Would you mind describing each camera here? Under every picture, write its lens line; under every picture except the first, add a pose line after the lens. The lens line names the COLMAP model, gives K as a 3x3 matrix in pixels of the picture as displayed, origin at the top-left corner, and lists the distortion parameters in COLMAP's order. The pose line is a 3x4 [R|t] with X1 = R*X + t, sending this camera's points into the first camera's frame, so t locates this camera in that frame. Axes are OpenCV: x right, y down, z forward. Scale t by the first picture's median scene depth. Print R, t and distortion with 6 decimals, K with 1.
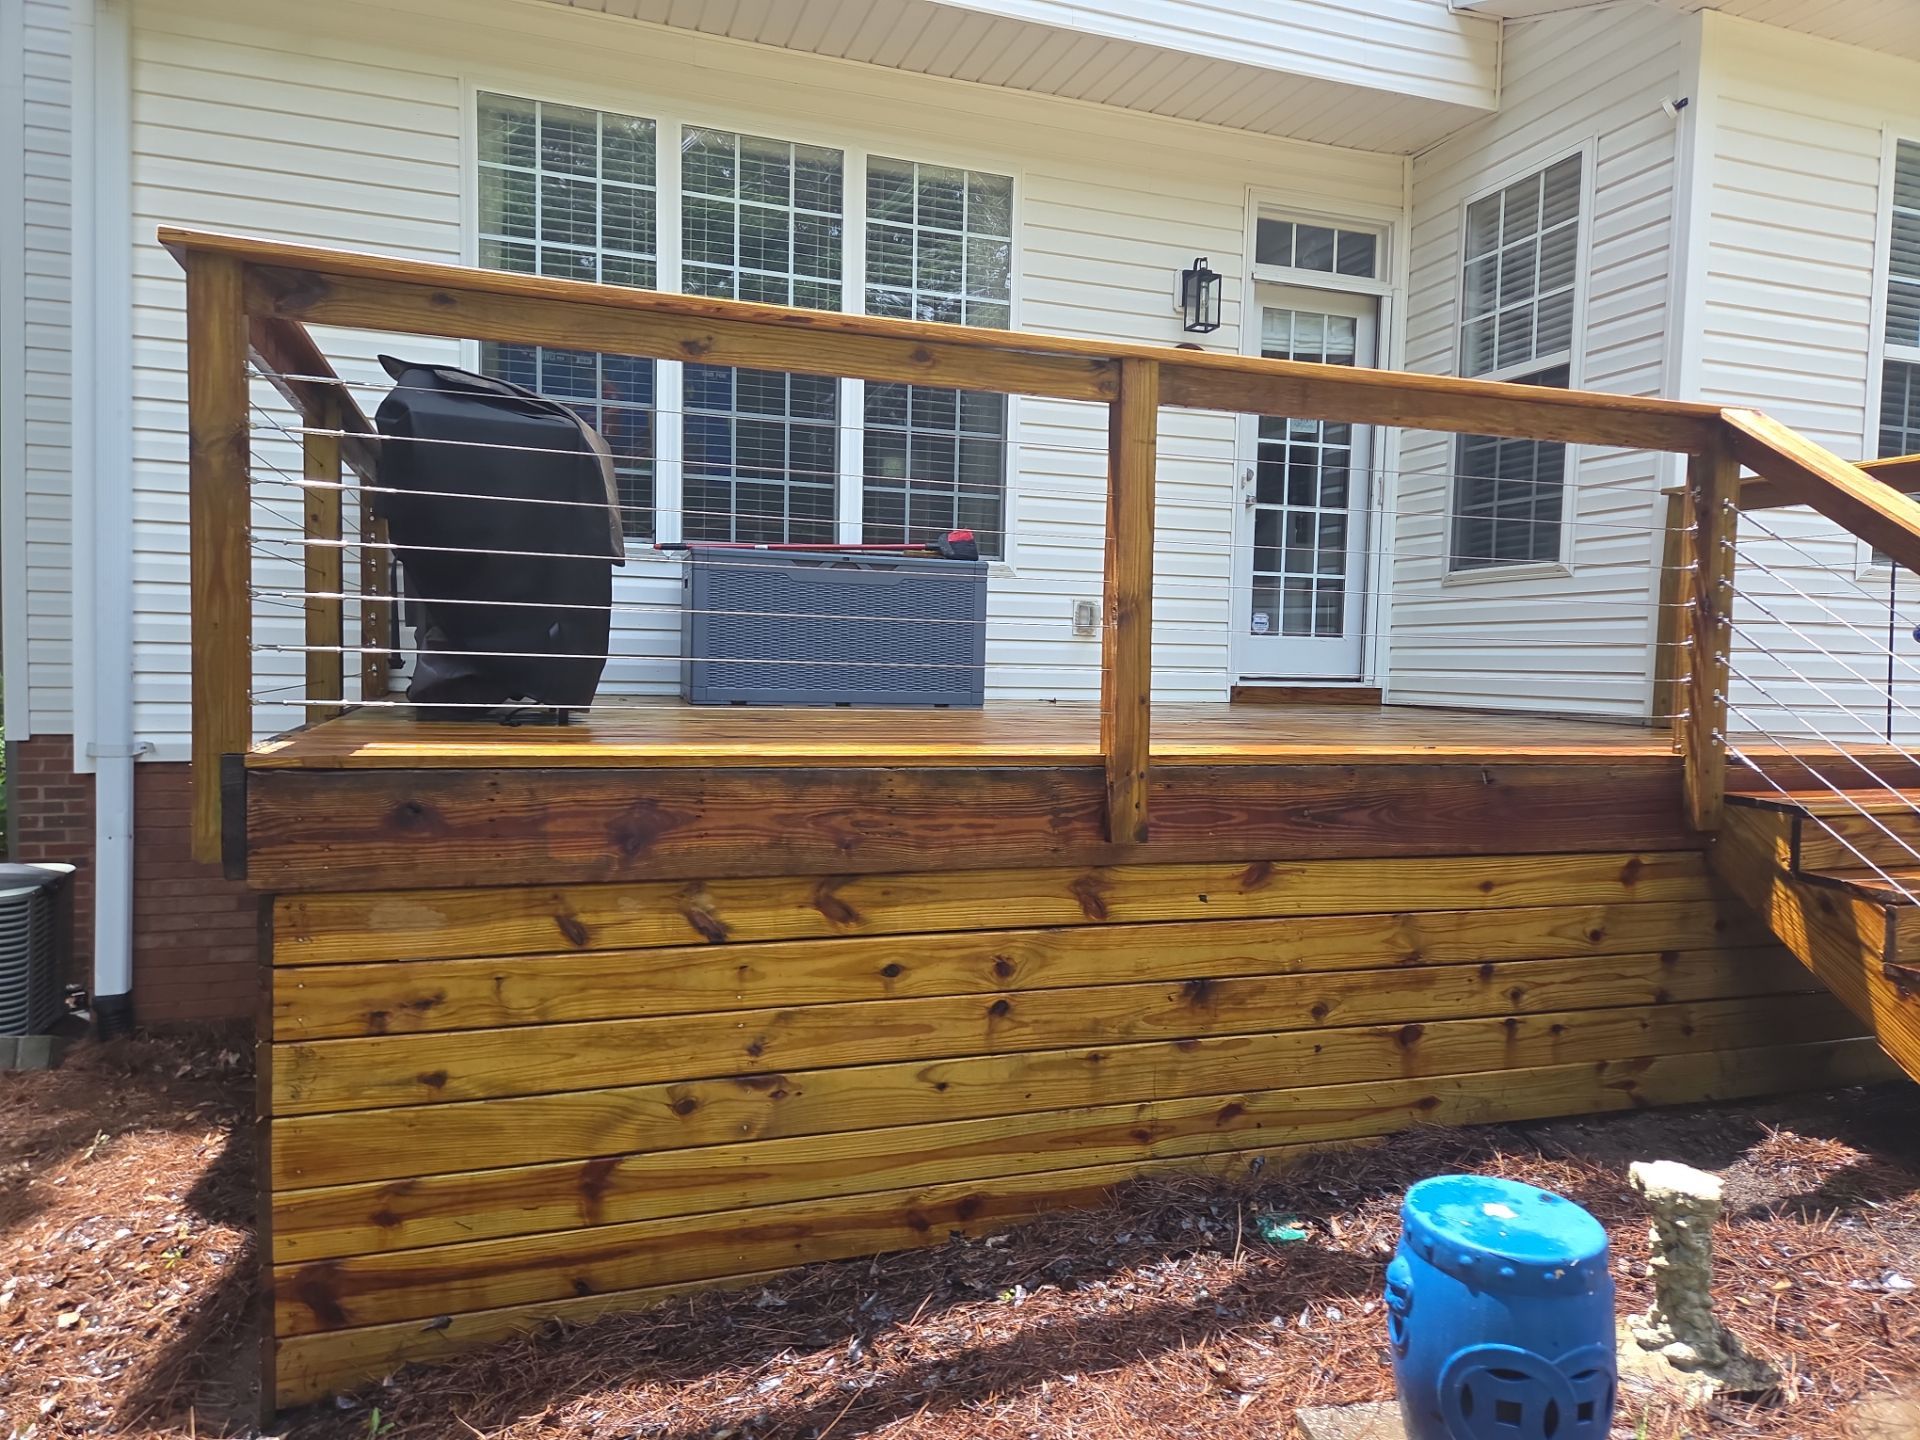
lens RADIAL K [[1293.0, 0, 972.5], [0, 1293.0, 694.0], [0, 0, 1]] dist [0.074374, -0.050235]
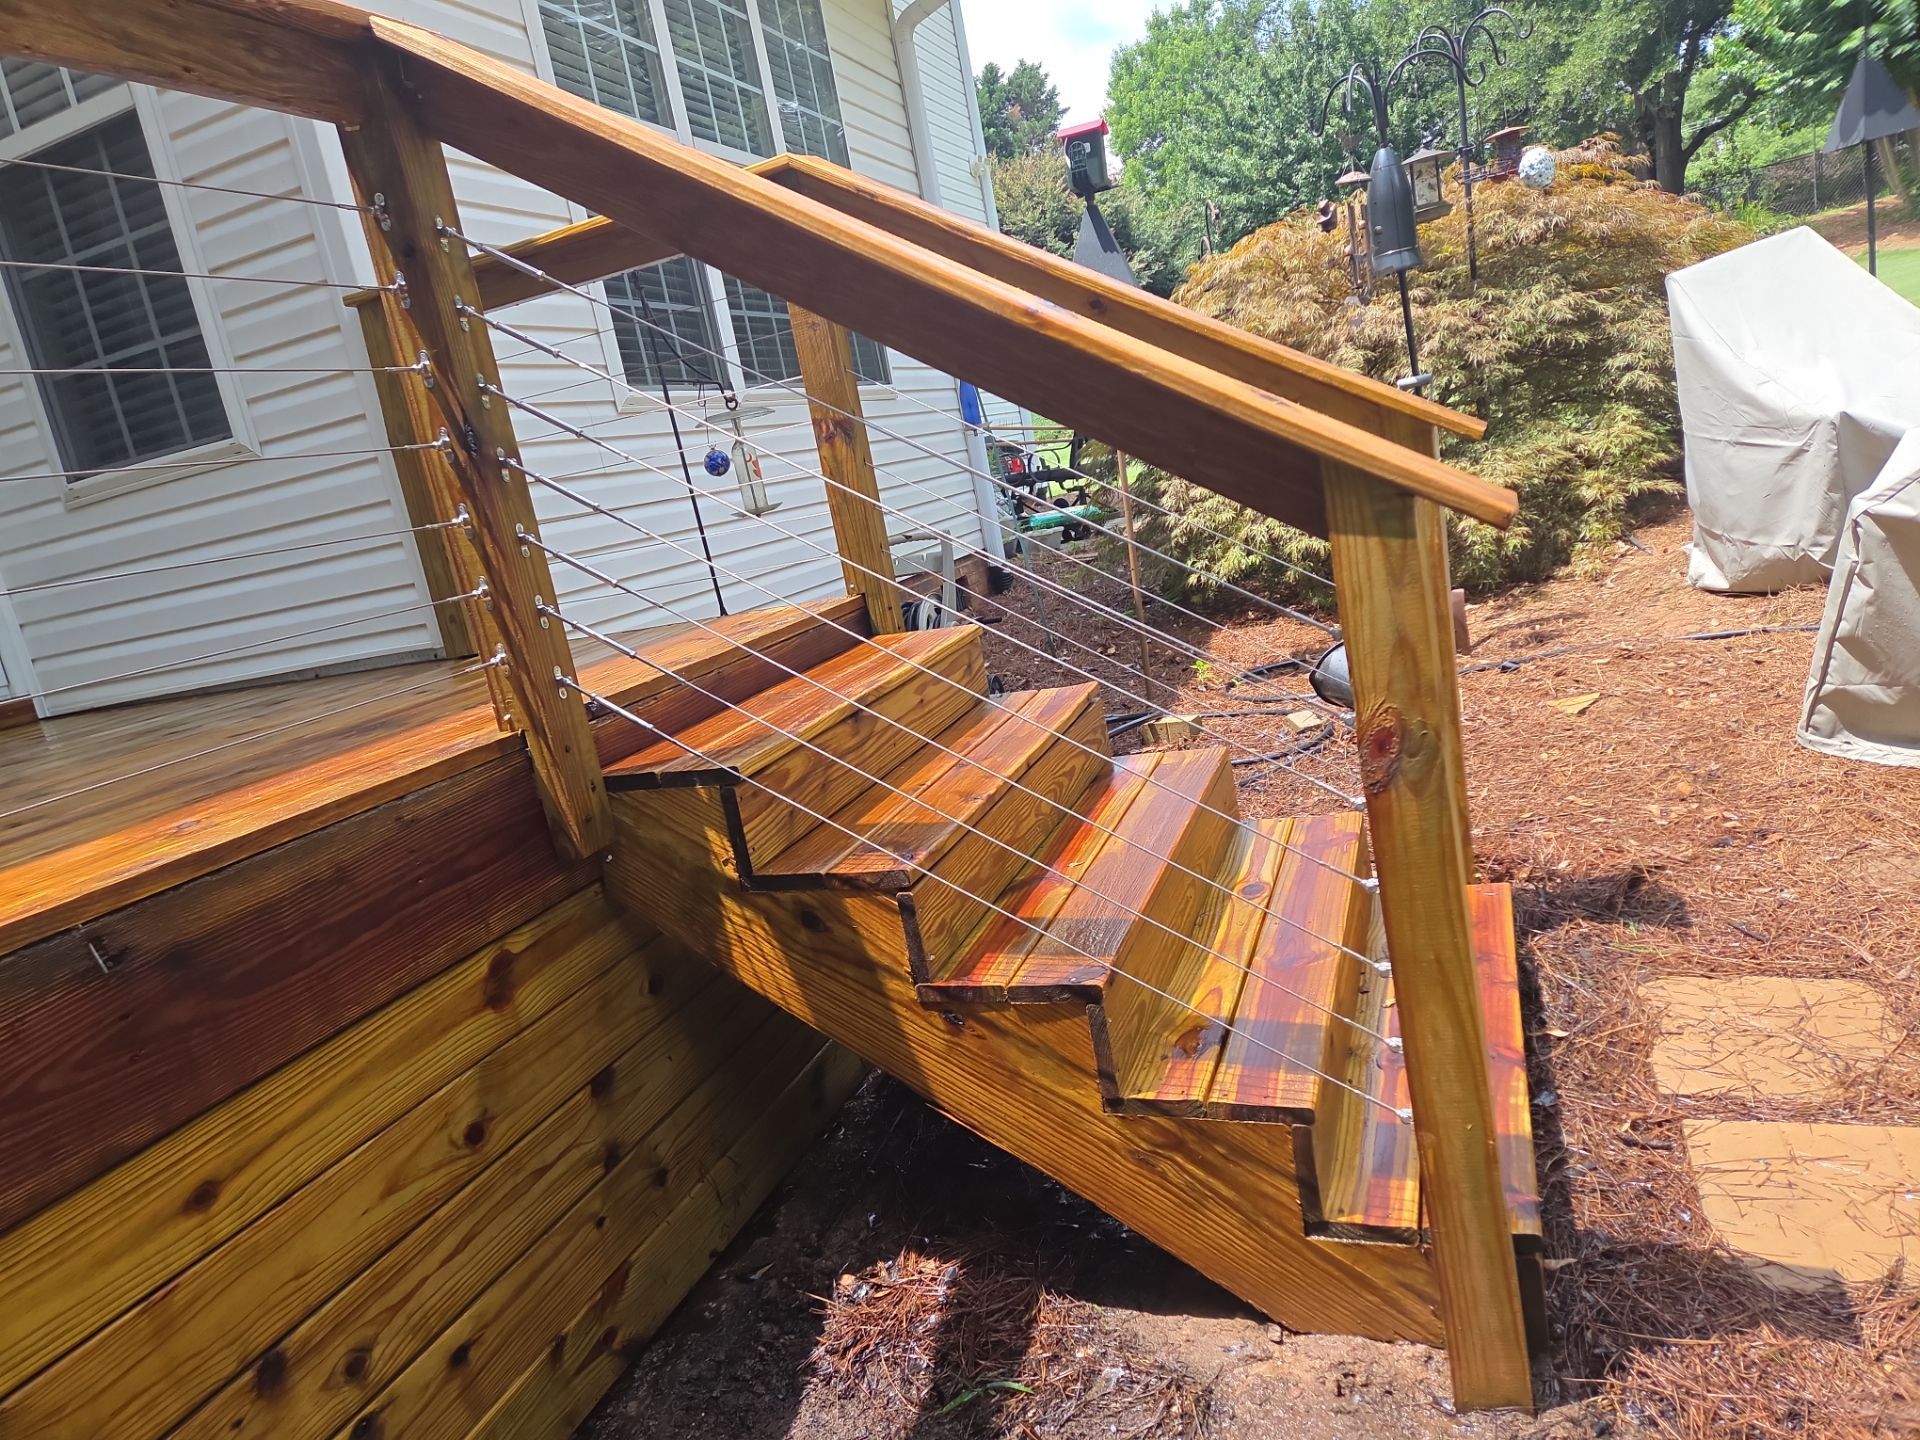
lens RADIAL K [[1278.5, 0, 940.2], [0, 1278.5, 743.6], [0, 0, 1]] dist [0.034805, -0.005636]
pose [[0.635996, -0.303520, 0.709496, 0.297395], [0.229370, 0.952203, 0.201741, -0.014518], [-0.736817, 0.034431, 0.675215, 0.559554]]
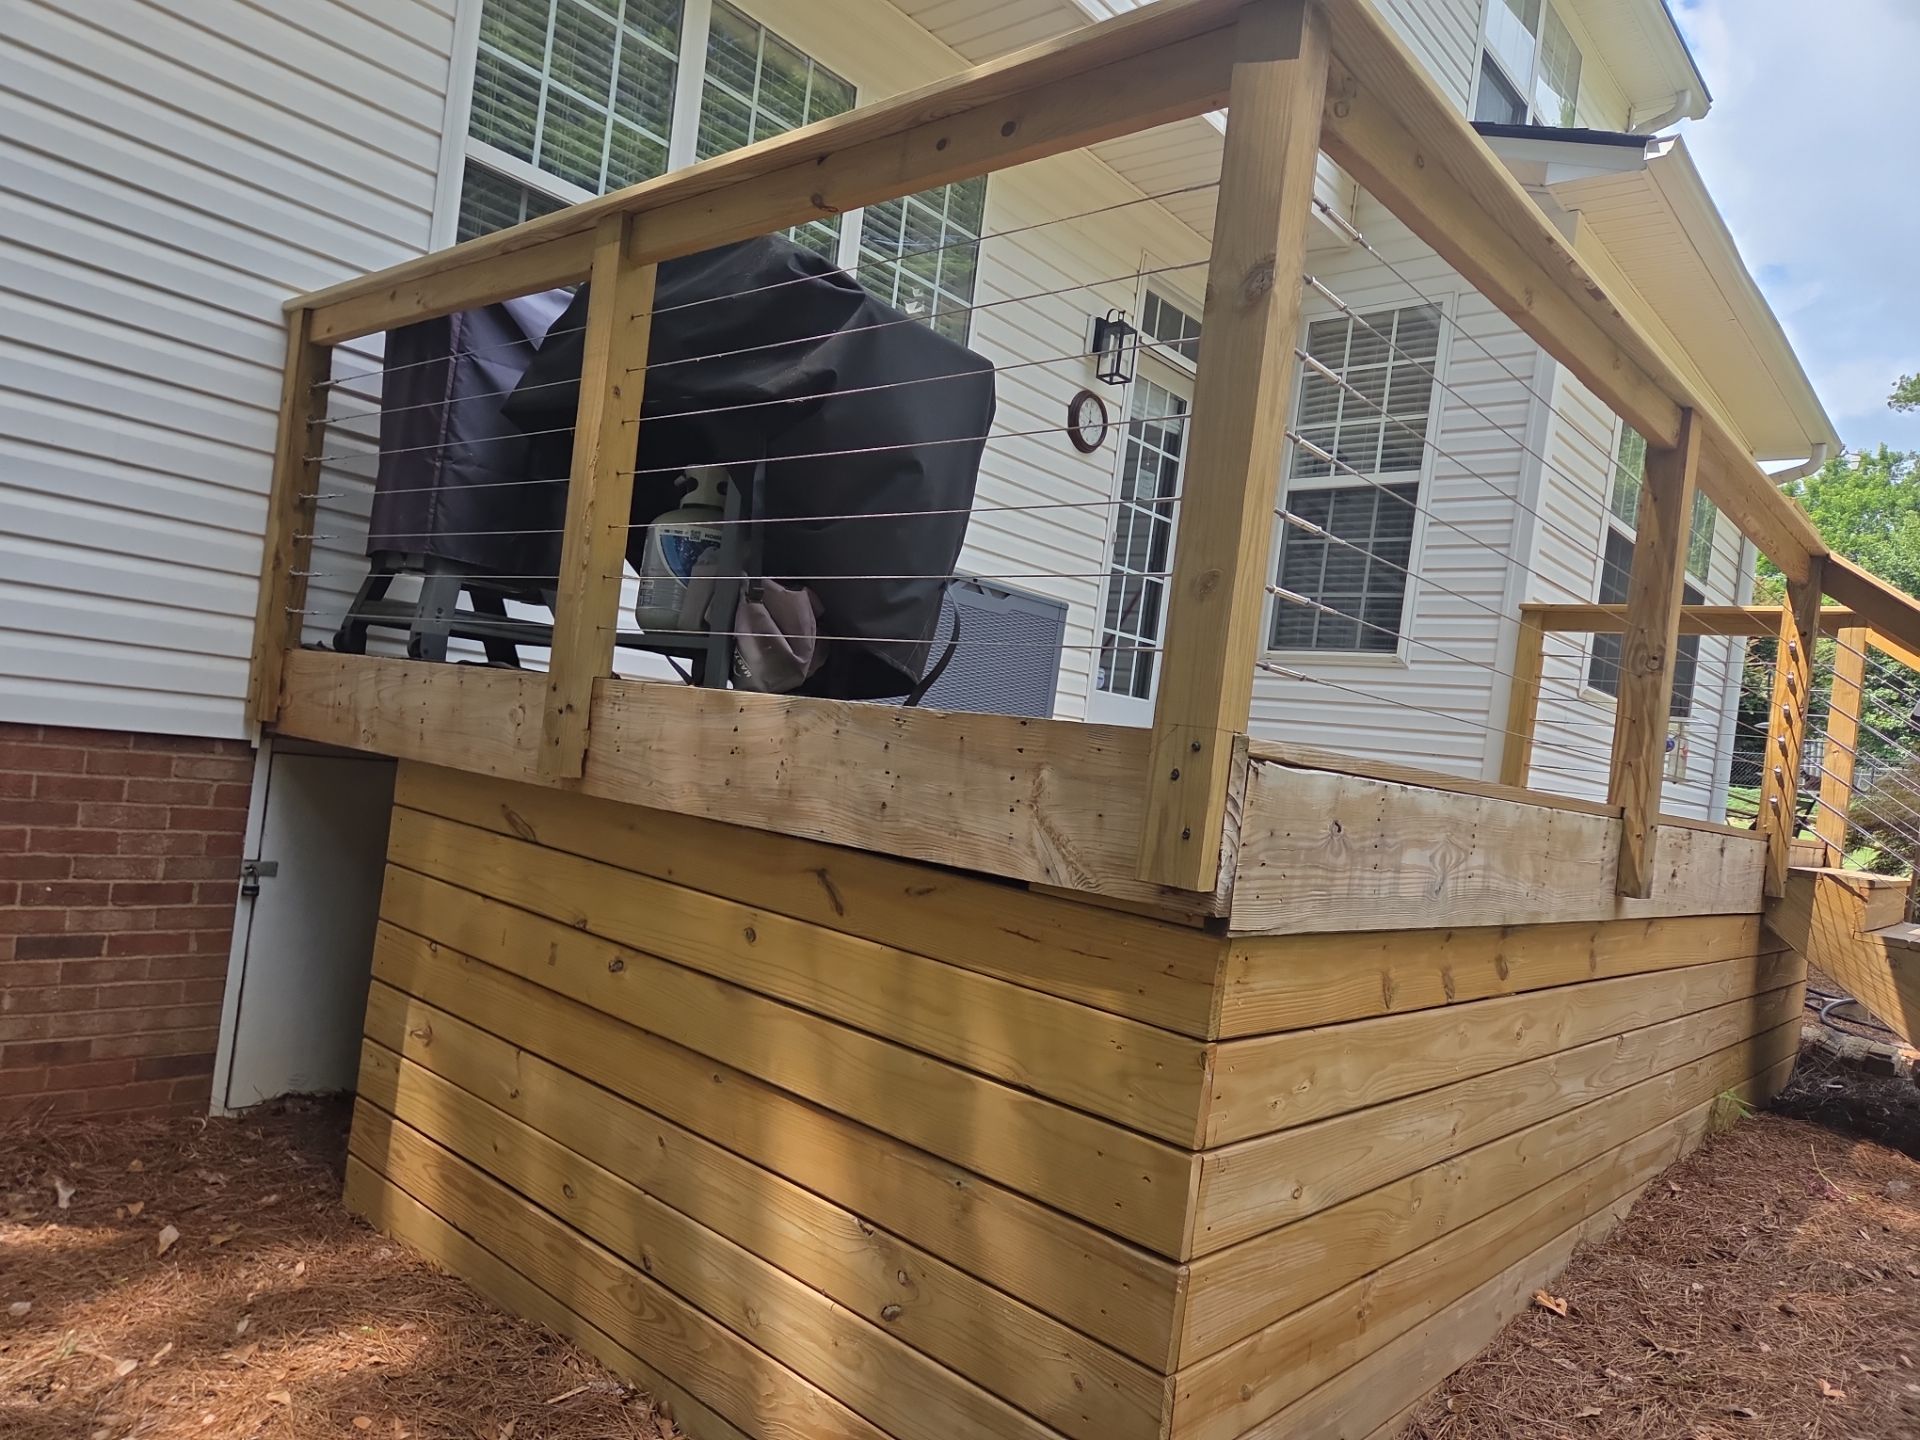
lens RADIAL K [[1278.5, 0, 942.3], [0, 1278.5, 720.2], [0, 0, 1]] dist [0.034805, -0.005636]
pose [[0.876701, 0.095643, 0.471432, -0.690494], [-0.083341, 0.995414, -0.046962, 0.067728], [-0.473762, 0.001882, 0.880651, 0.361517]]
